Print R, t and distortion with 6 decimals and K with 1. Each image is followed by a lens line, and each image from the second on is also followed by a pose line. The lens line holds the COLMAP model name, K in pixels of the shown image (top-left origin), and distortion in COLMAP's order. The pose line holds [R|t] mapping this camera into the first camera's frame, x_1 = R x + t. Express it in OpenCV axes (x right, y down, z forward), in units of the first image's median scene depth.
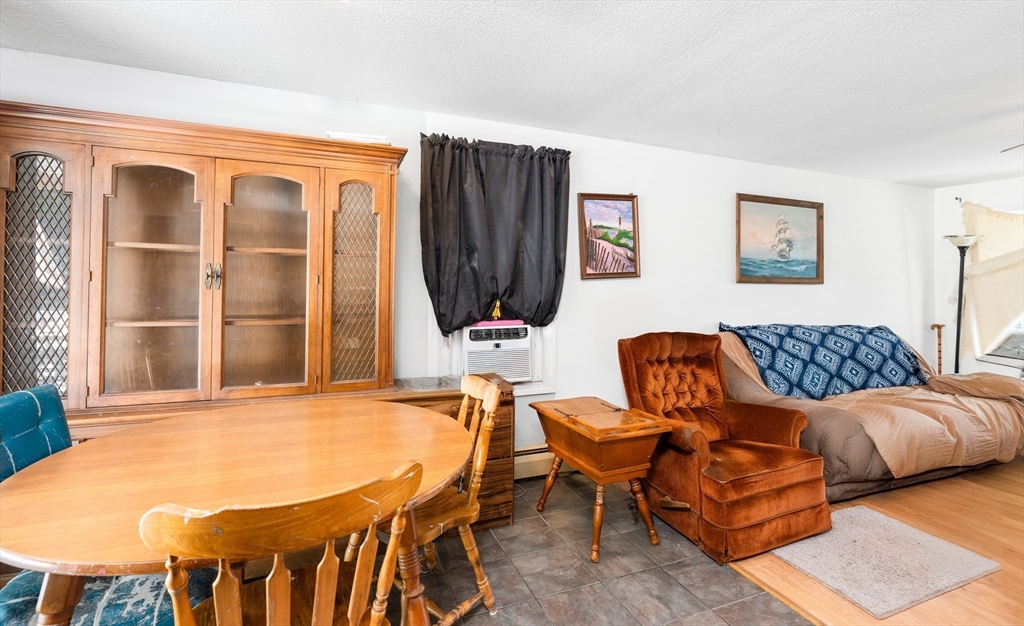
lens RADIAL K [[460.8, 0, 503.2], [0, 460.8, 283.1], [0, 0, 1]] dist [-0.006890, 0.002390]
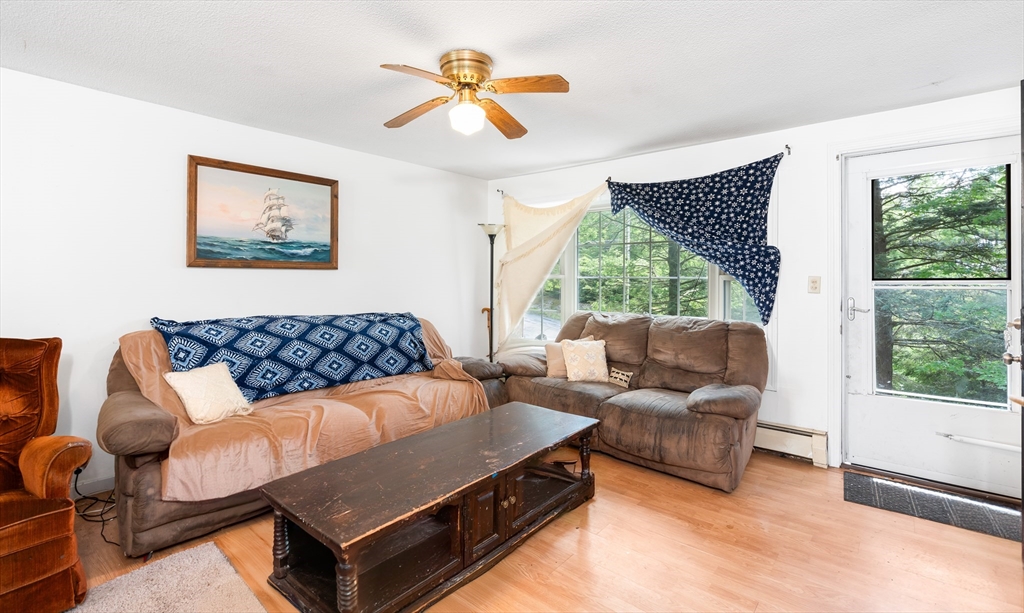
lens RADIAL K [[460.8, 0, 510.8], [0, 460.8, 276.4], [0, 0, 1]] dist [-0.006890, 0.002390]
pose [[0.888346, -0.005394, 0.459143, 0.728890], [0.002348, 0.999971, 0.007203, 0.012735], [-0.459169, -0.005321, 0.888333, 0.038776]]
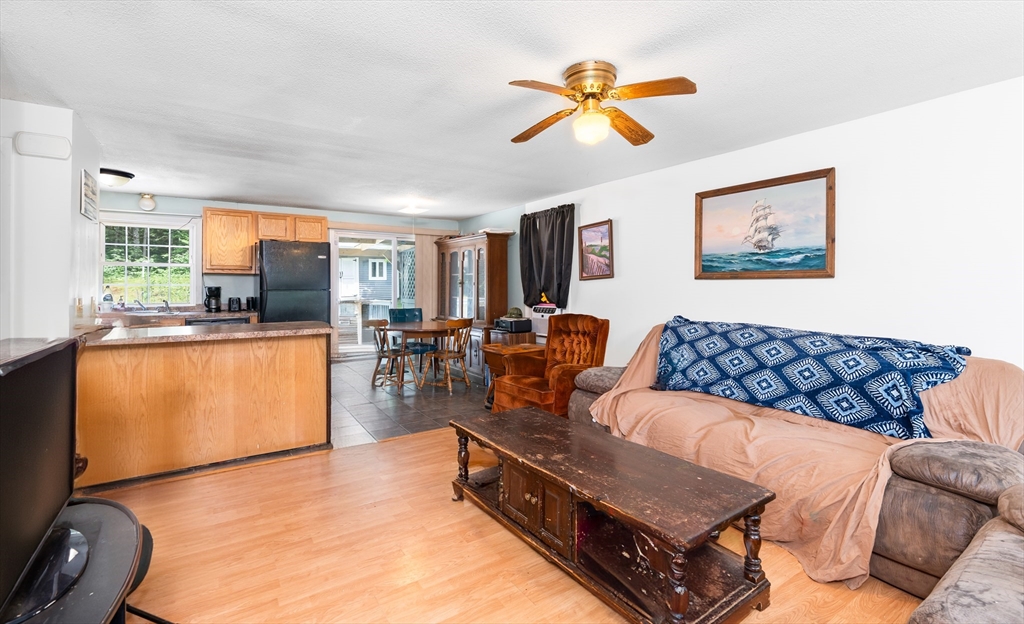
lens RADIAL K [[460.8, 0, 502.9], [0, 460.8, 284.4], [0, 0, 1]] dist [-0.006890, 0.002390]
pose [[0.185500, -0.012452, -0.982565, 1.655154], [0.009426, 0.999896, -0.010893, 0.020570], [0.982599, -0.007241, 0.185599, 0.428956]]
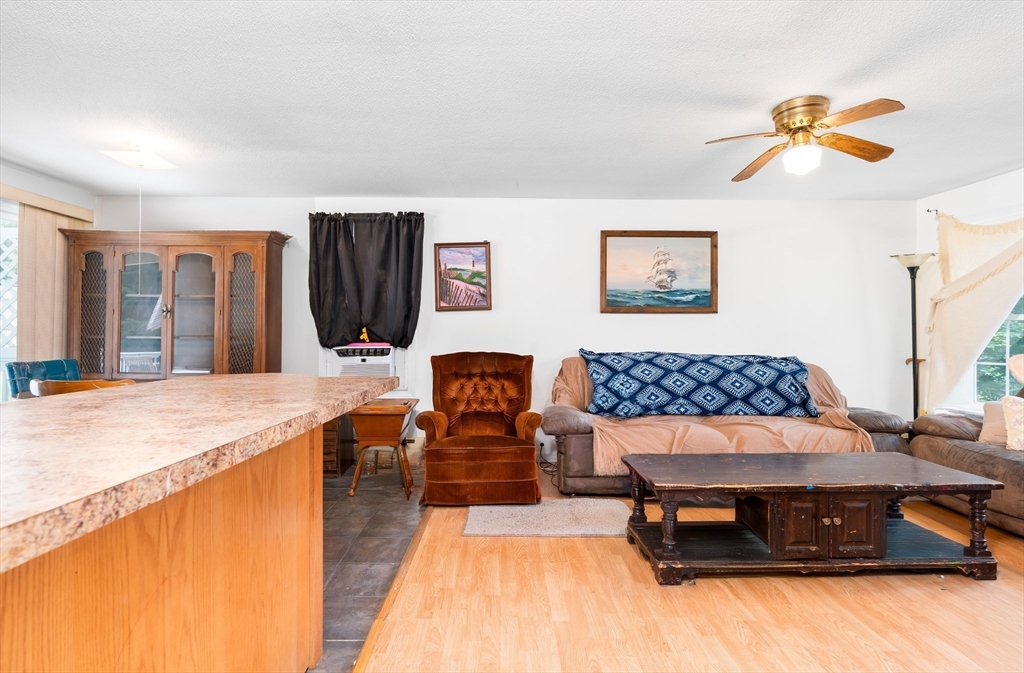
lens RADIAL K [[517.8, 0, 505.0], [0, 517.8, 331.1], [0, 0, 1]] dist [-0.009001, 0.002105]
pose [[0.929957, -0.009806, -0.367536, 0.850996], [0.008467, 0.999950, -0.005256, 0.053721], [0.367570, 0.001776, 0.929994, -0.254928]]
